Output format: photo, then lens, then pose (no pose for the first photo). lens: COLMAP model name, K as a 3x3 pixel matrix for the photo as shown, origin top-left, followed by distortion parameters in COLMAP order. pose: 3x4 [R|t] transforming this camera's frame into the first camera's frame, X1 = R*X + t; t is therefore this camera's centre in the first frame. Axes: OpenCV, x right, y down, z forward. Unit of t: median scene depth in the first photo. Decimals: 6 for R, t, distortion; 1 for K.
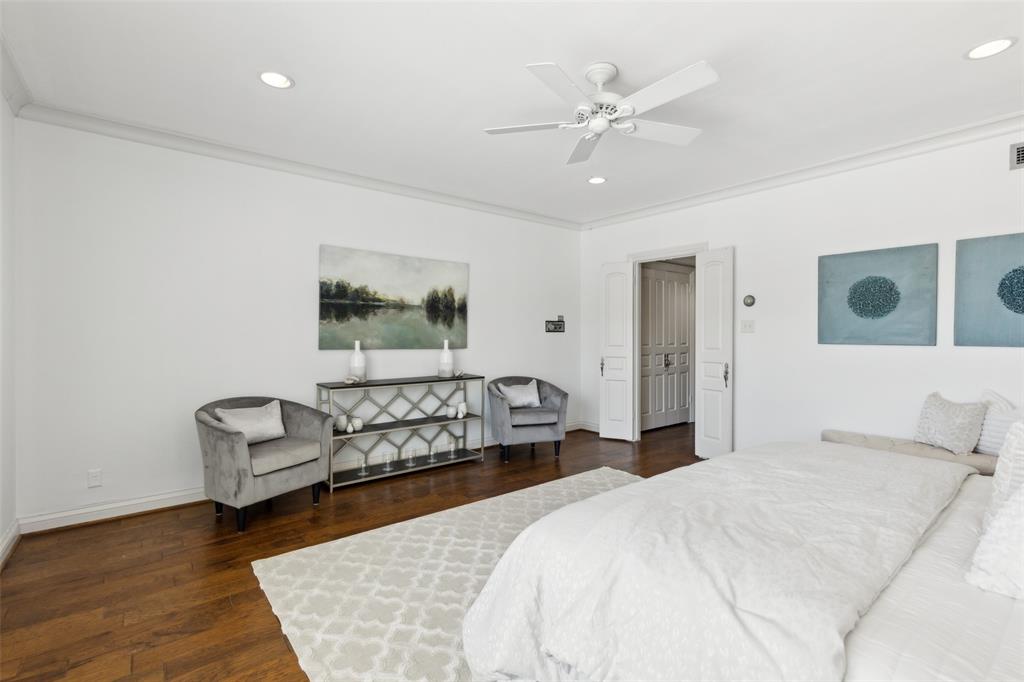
lens RADIAL K [[464.0, 0, 514.3], [0, 464.0, 342.9], [0, 0, 1]] dist [0.007399, -0.001879]
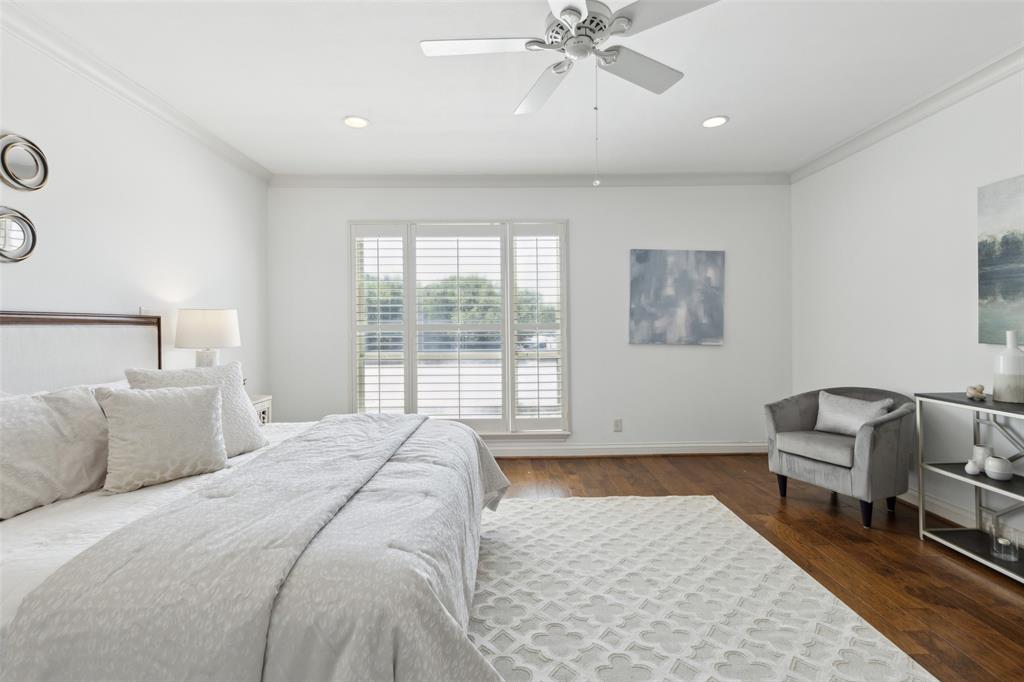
lens RADIAL K [[464.0, 0, 507.9], [0, 464.0, 323.1], [0, 0, 1]] dist [0.007399, -0.001879]
pose [[-0.617218, 0.008018, -0.786752, 0.534435], [-0.007425, 0.999844, 0.016014, -0.020292], [0.786757, 0.015726, -0.617062, 0.878724]]
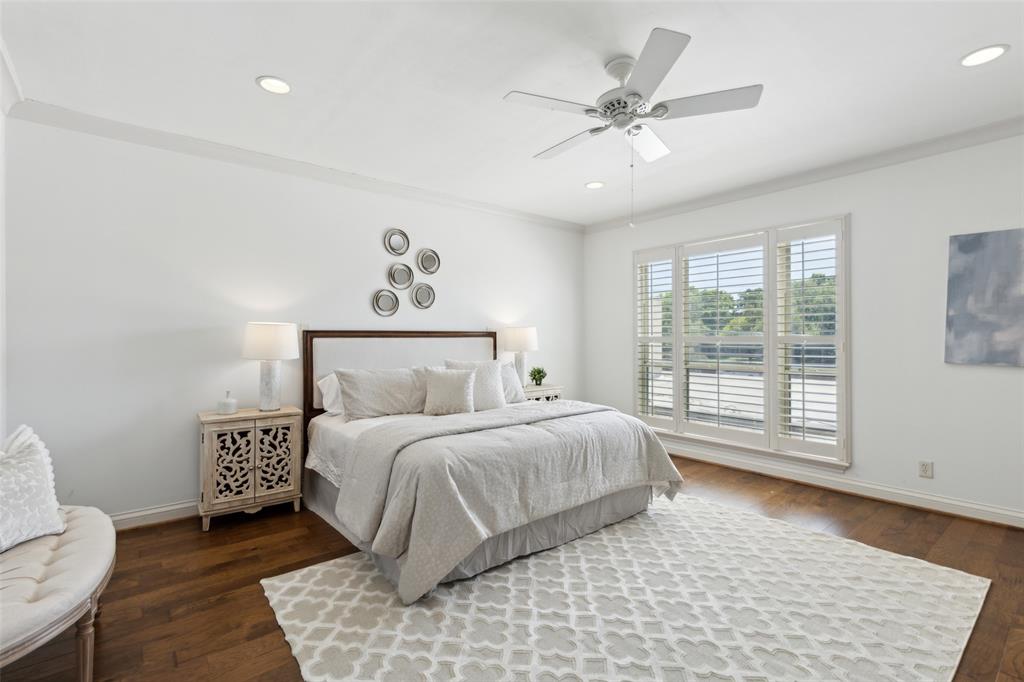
lens RADIAL K [[464.0, 0, 510.6], [0, 464.0, 335.6], [0, 0, 1]] dist [0.007399, -0.001879]
pose [[-0.999942, 0.010530, -0.002128, 0.256266], [0.010486, 0.999751, 0.019705, -0.029752], [0.002335, 0.019682, -0.999804, 1.255271]]
